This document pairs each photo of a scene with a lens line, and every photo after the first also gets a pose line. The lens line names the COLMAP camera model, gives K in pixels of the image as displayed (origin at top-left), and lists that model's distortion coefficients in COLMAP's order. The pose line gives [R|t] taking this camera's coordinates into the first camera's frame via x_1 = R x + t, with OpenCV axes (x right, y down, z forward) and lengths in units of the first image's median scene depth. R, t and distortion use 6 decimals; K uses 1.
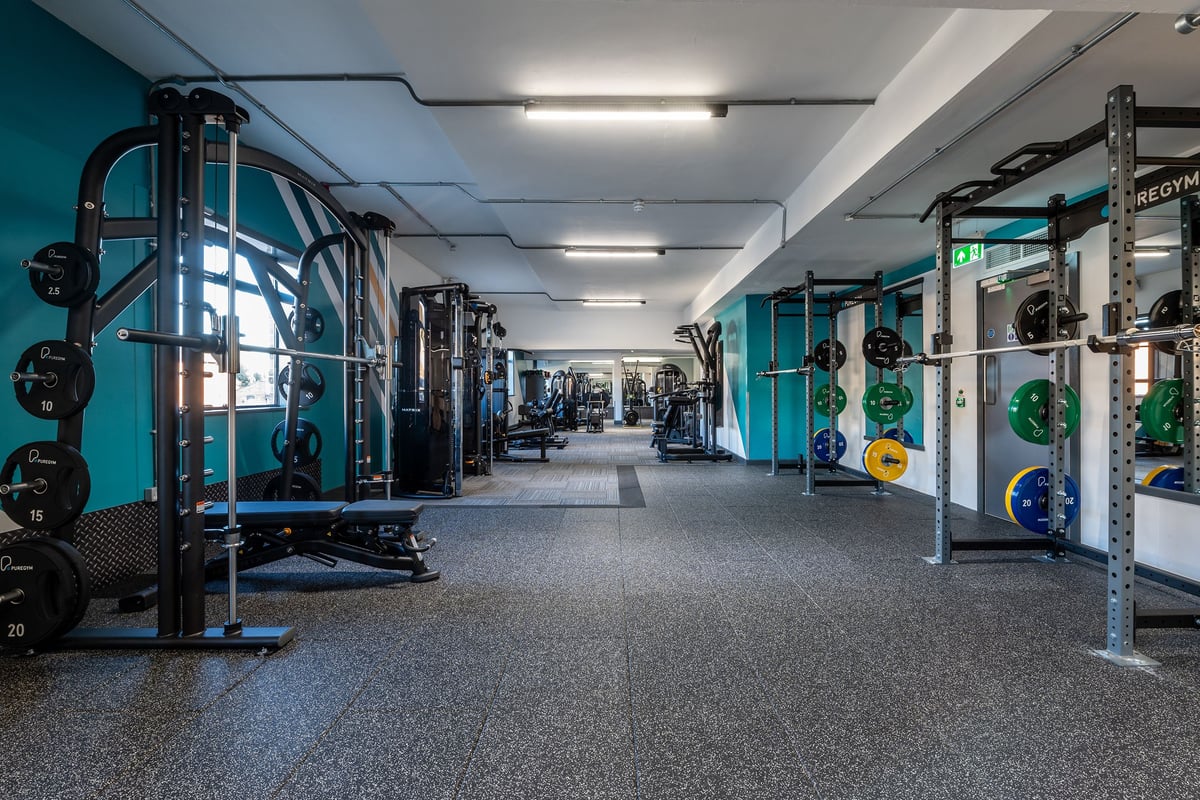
lens RADIAL K [[508.9, 0, 603.6], [0, 508.9, 389.2], [0, 0, 1]] dist [-0.009446, -0.000199]
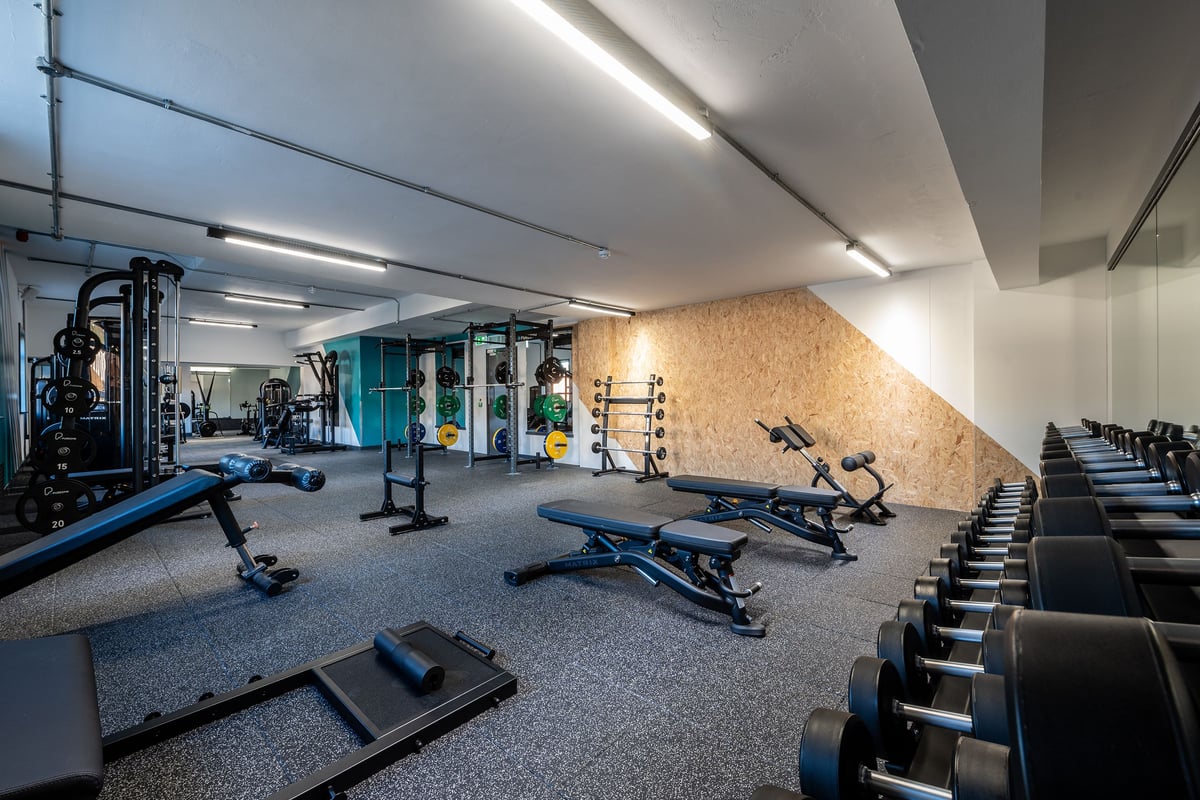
lens RADIAL K [[485.8, 0, 600.0], [0, 485.8, 400.0], [0, 0, 1]] dist [0.000532, 0.000041]
pose [[0.675560, -0.009024, 0.737250, -0.391276], [0.006261, 0.999959, 0.006502, -0.003658], [-0.737279, 0.000224, 0.675589, -0.637537]]
